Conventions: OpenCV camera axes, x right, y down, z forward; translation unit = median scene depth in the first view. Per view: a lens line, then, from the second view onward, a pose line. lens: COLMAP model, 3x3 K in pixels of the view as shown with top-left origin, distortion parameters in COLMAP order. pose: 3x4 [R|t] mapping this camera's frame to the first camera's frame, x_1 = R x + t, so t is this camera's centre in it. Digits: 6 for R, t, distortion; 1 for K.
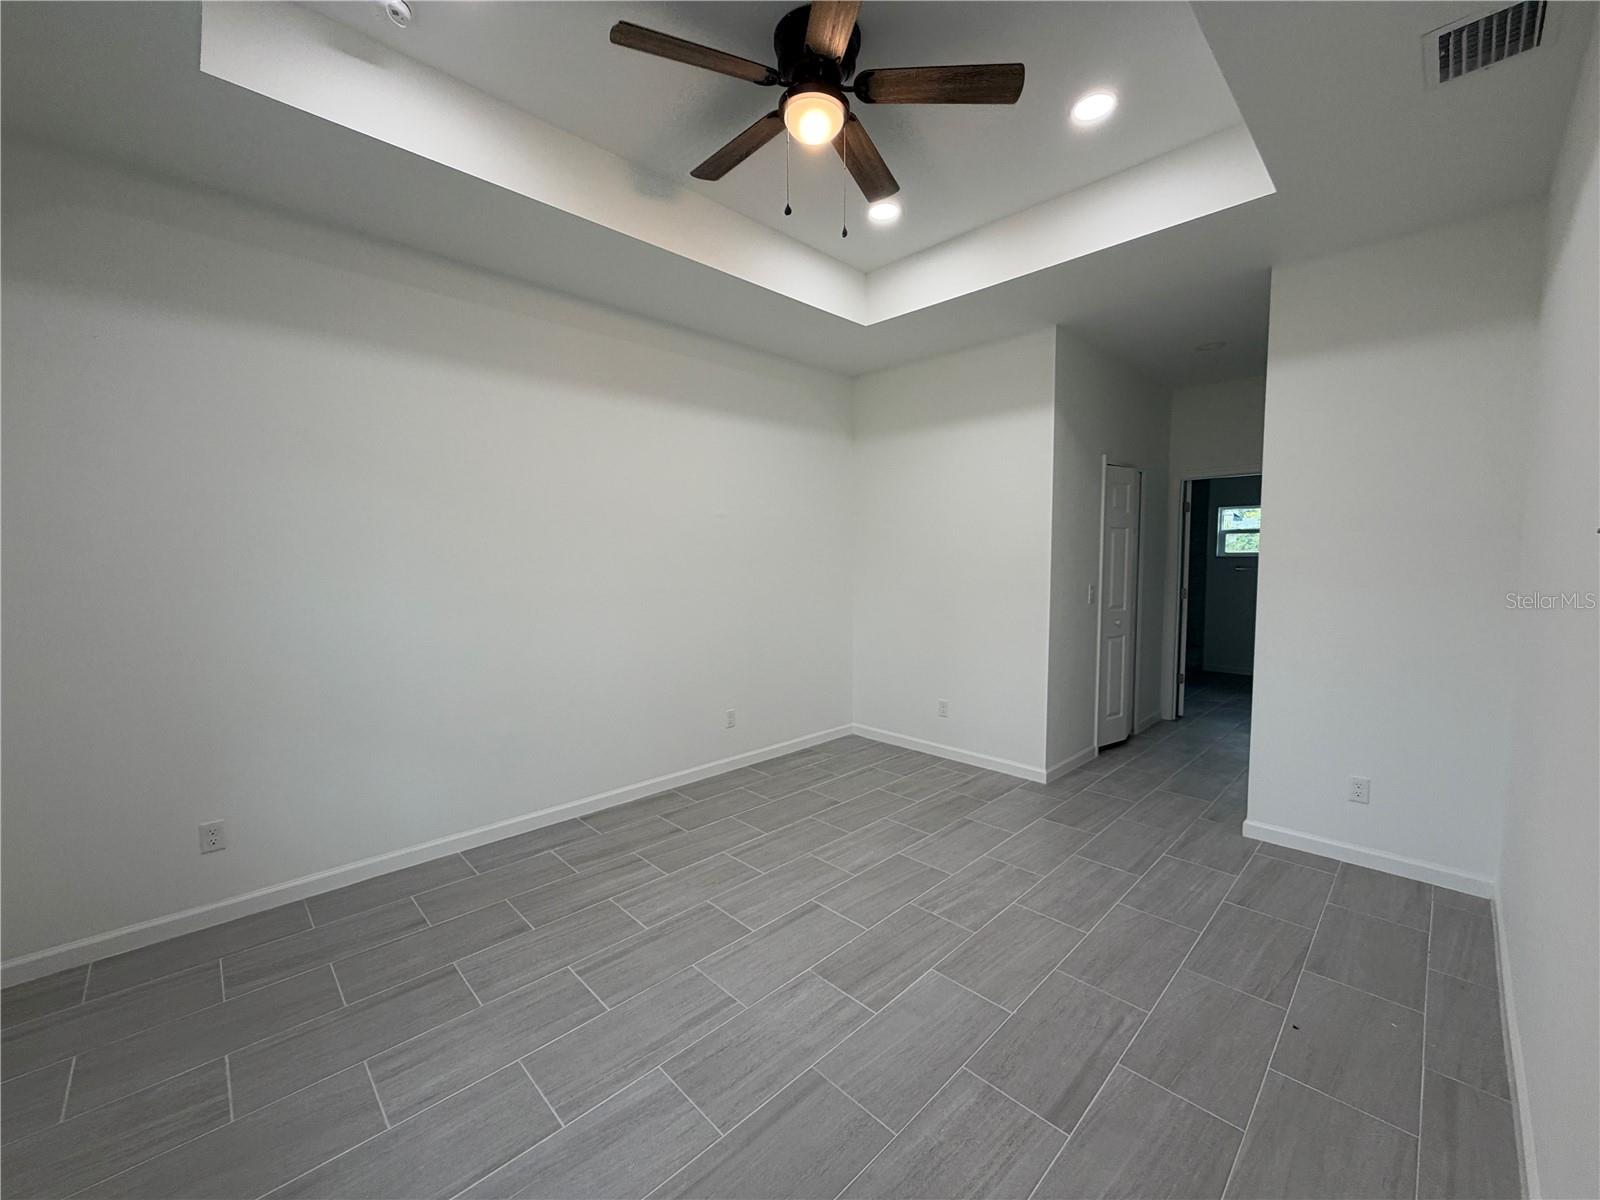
lens RADIAL K [[640.5, 0, 793.1], [0, 640.5, 600.7], [0, 0, 1]] dist [0.008744, -0.000678]
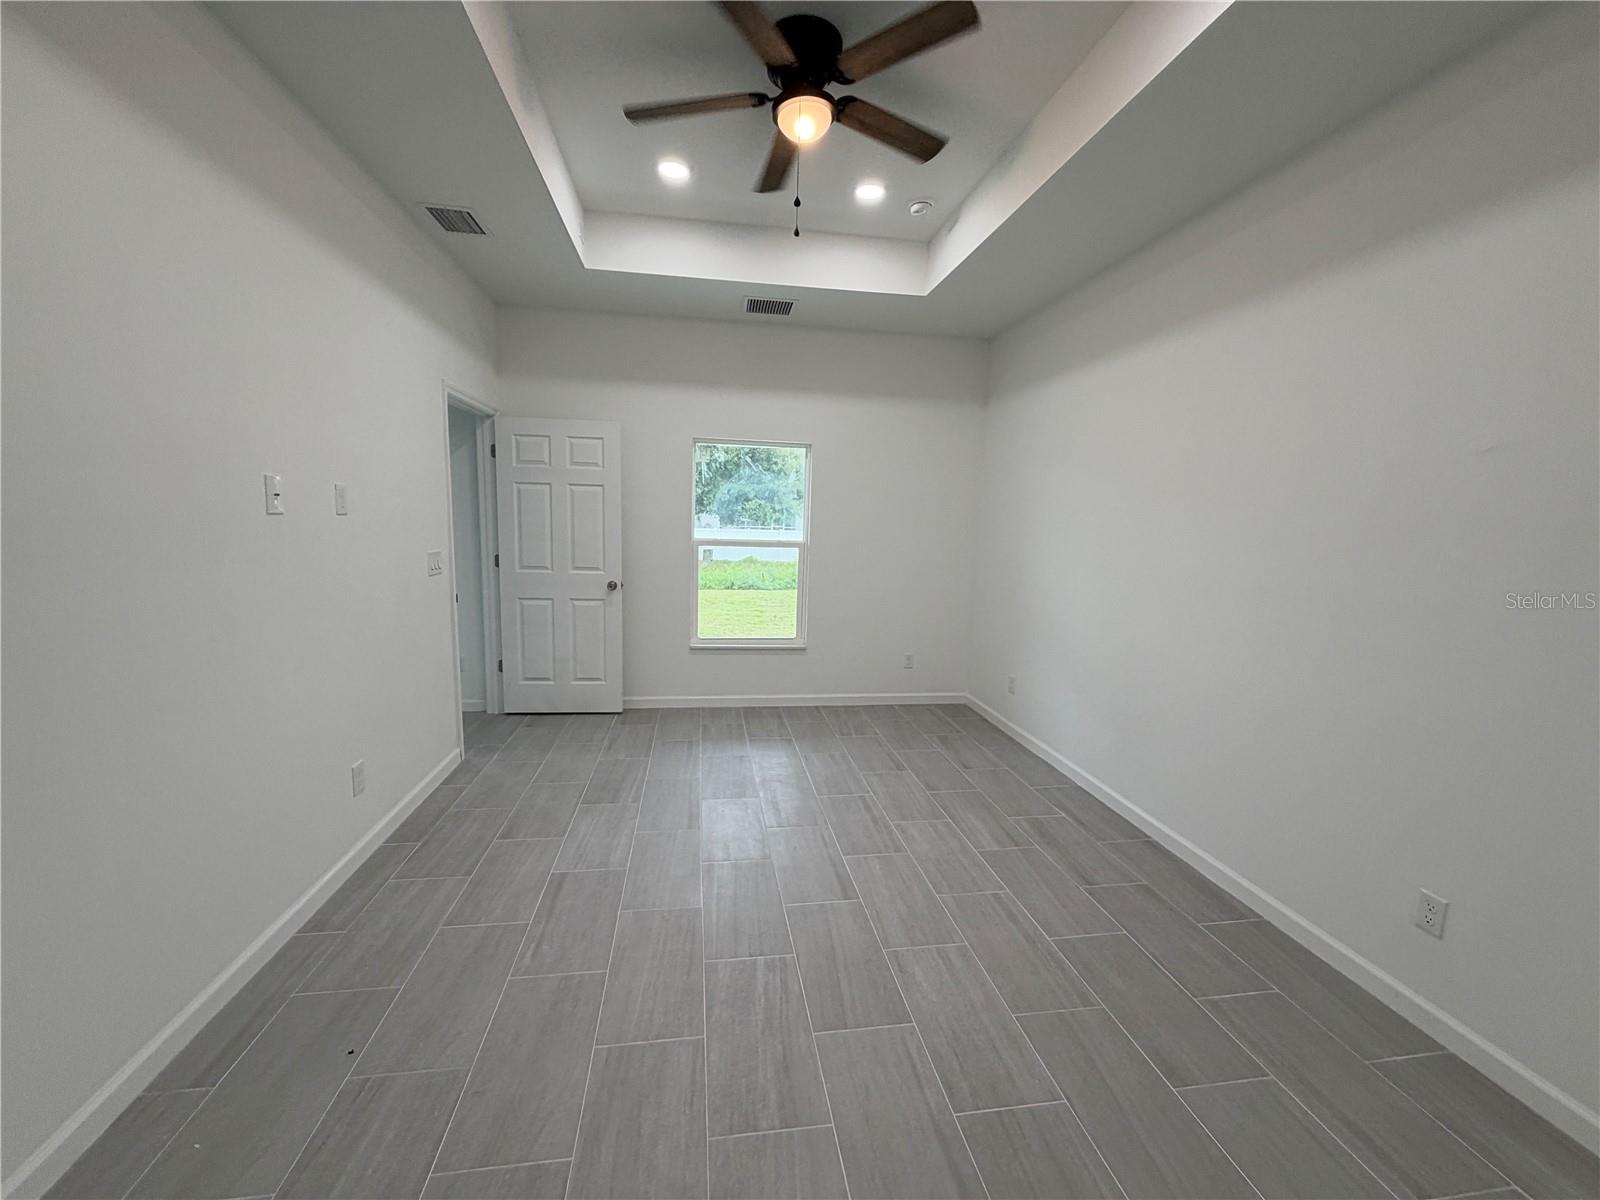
lens RADIAL K [[640.5, 0, 795.5], [0, 640.5, 599.6], [0, 0, 1]] dist [0.008744, -0.000678]
pose [[-0.582656, 0.090045, -0.807715, 0.874275], [-0.084025, 0.981843, 0.170070, -0.115544], [0.808364, 0.166960, -0.564511, 1.523455]]
